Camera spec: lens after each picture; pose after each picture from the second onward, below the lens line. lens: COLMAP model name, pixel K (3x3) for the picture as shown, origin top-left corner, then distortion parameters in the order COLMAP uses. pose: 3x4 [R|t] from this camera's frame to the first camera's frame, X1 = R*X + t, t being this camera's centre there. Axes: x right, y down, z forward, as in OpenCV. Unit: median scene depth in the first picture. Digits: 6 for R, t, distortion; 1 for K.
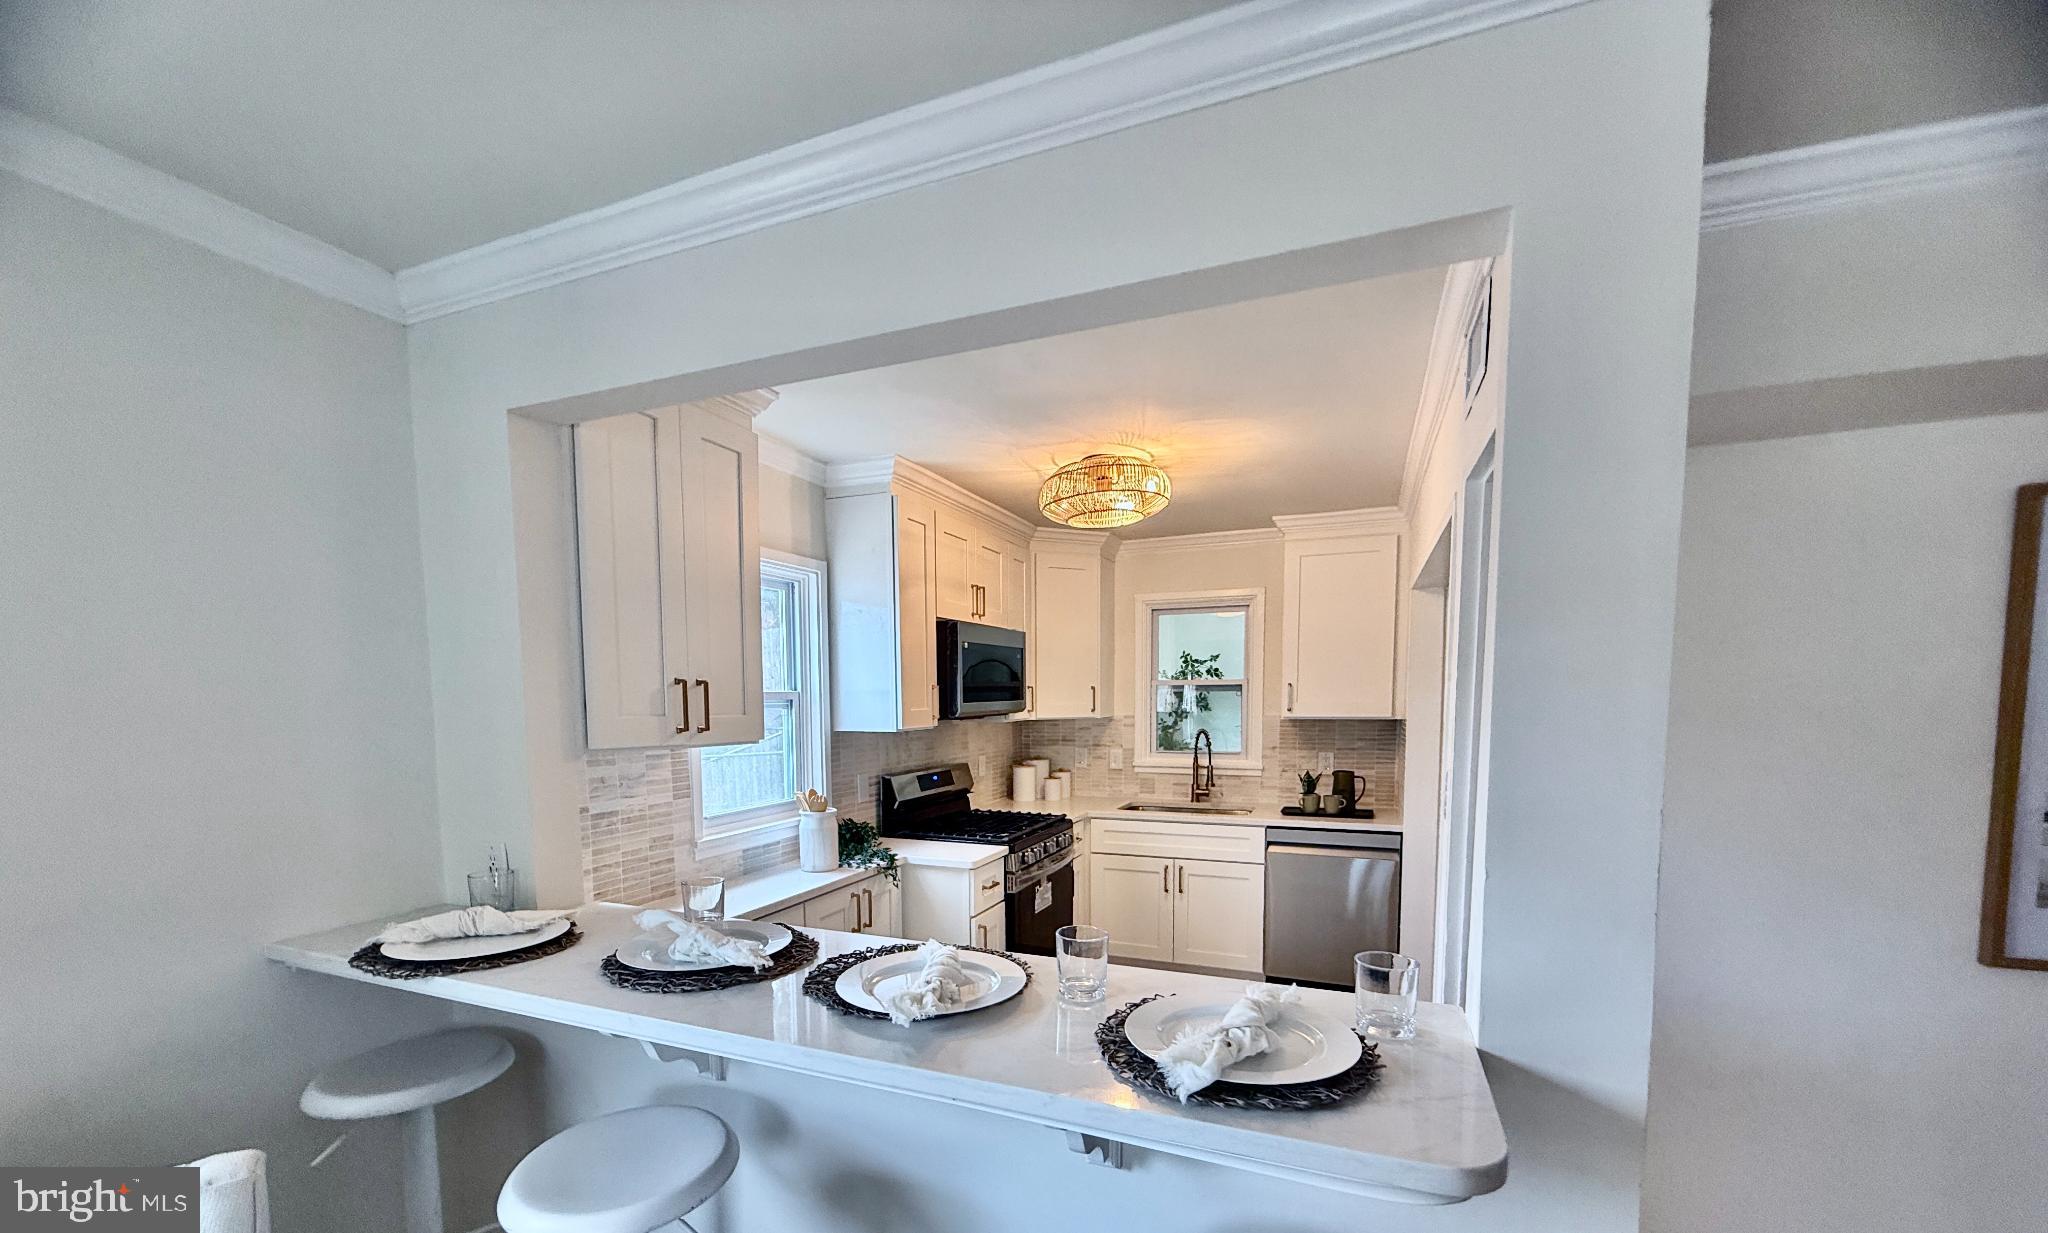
lens RADIAL K [[813.3, 0, 1019.7], [0, 813.3, 767.4], [0, 0, 1]] dist [0.000197, 0.000004]
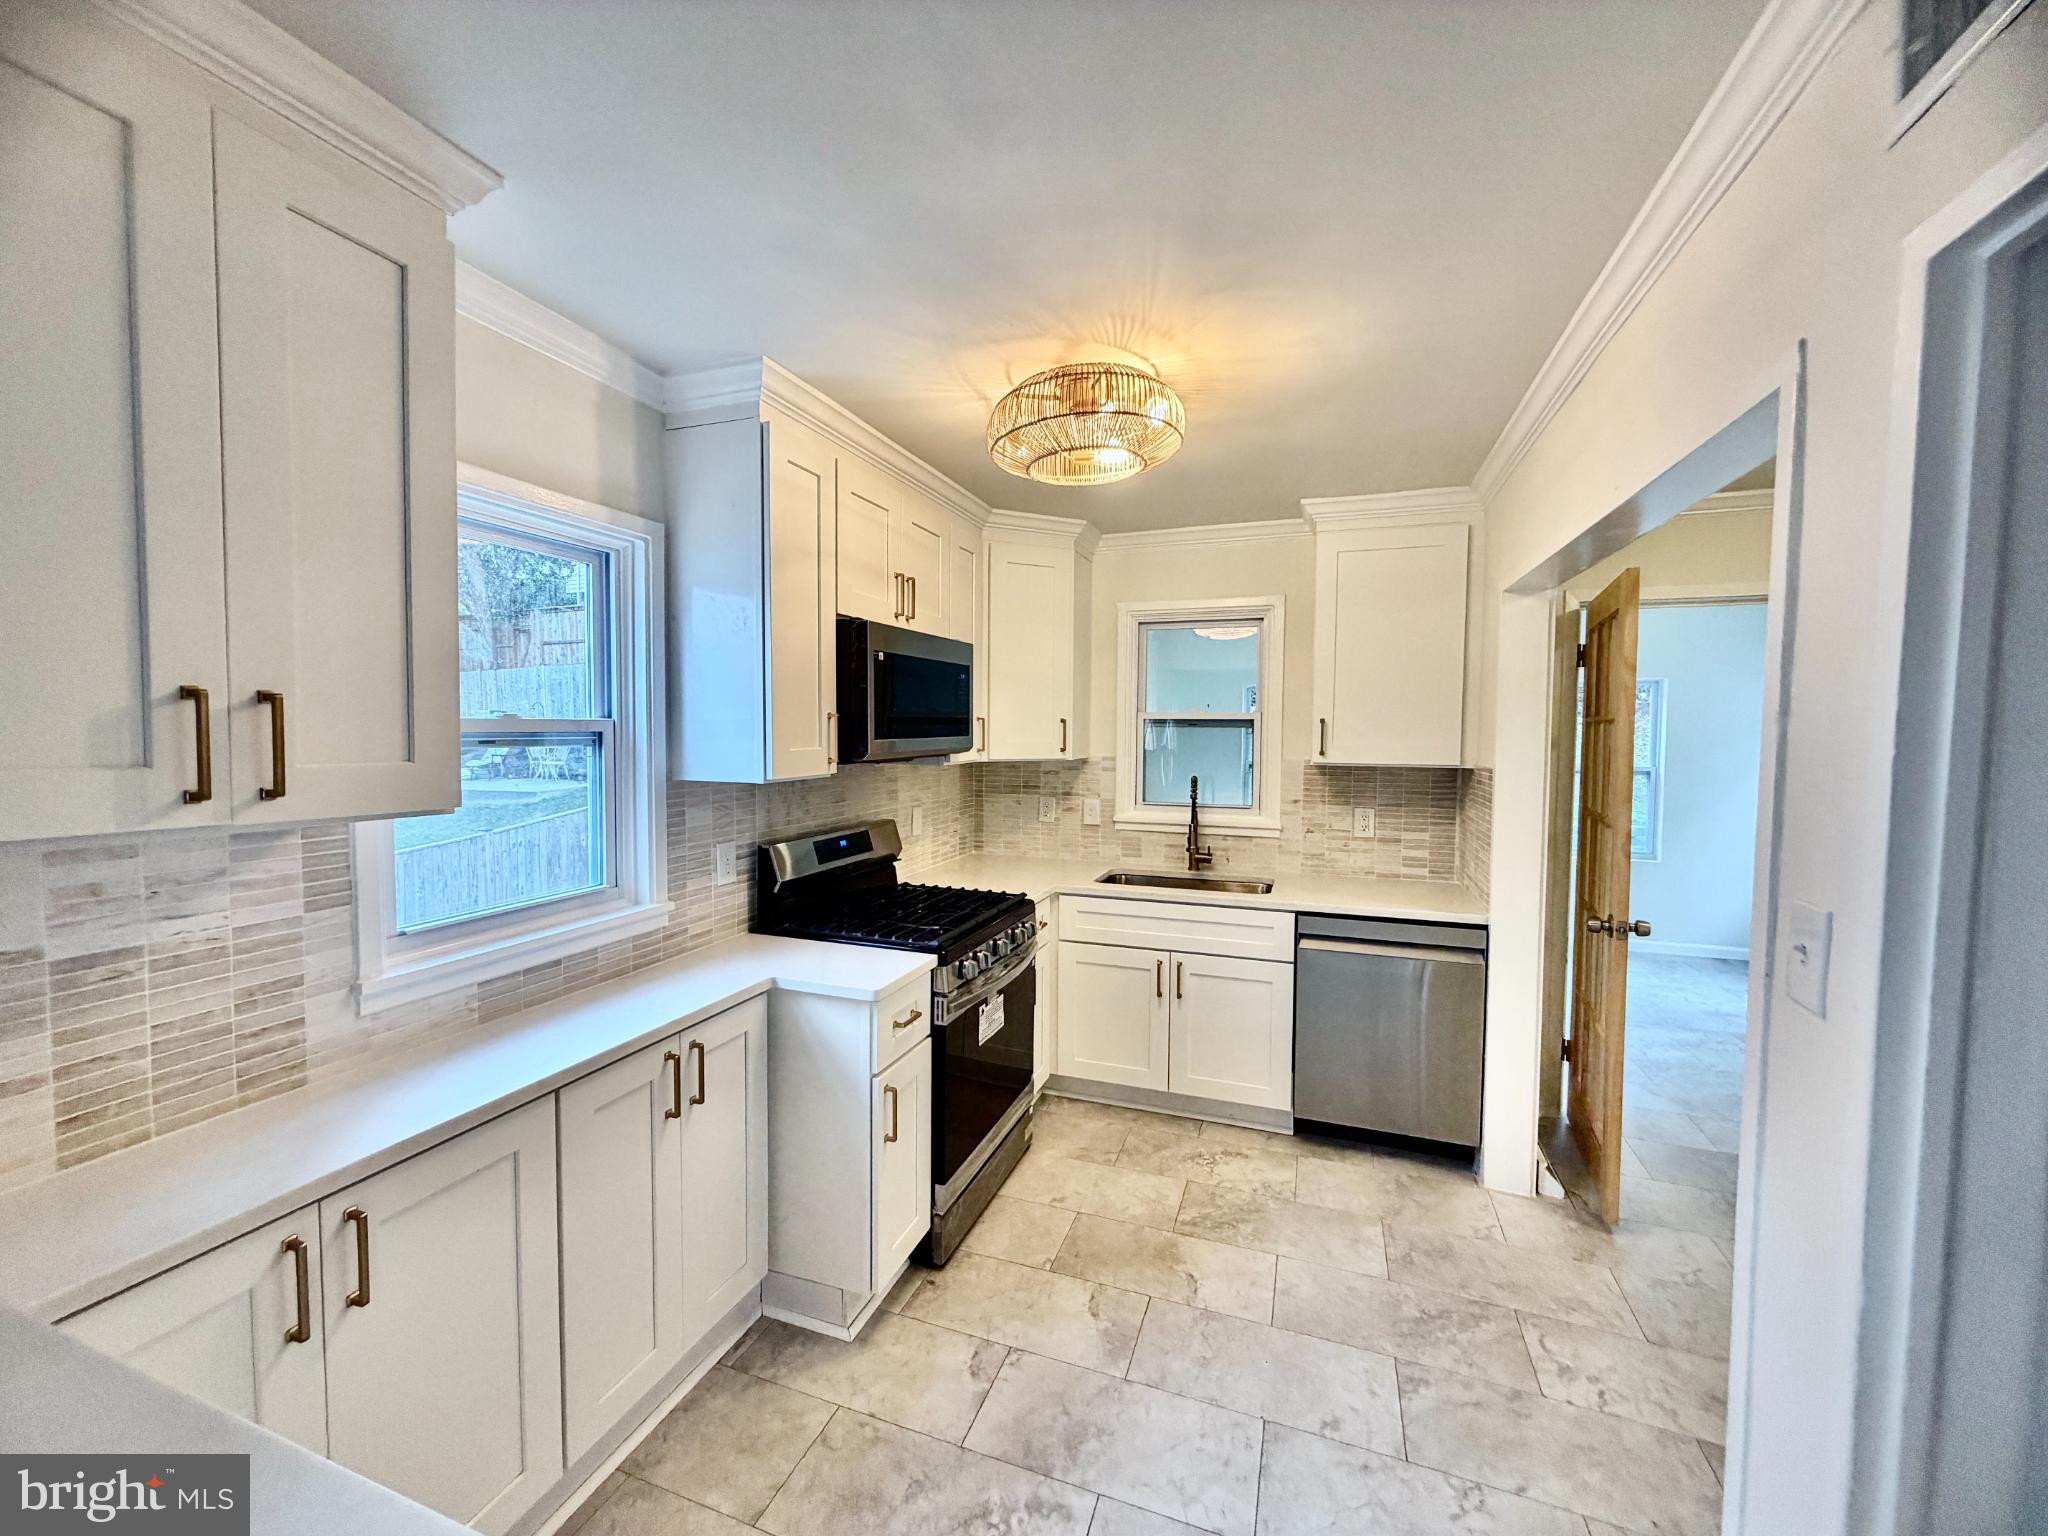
lens RADIAL K [[815.6, 0, 1020.8], [0, 815.6, 770.2], [0, 0, 1]] dist [-0.000894, 0.000817]
pose [[0.999080, 0.011726, 0.041254, 0.023629], [-0.010215, 0.999276, -0.036654, -0.028905], [-0.041654, 0.036199, 0.998476, 0.300315]]
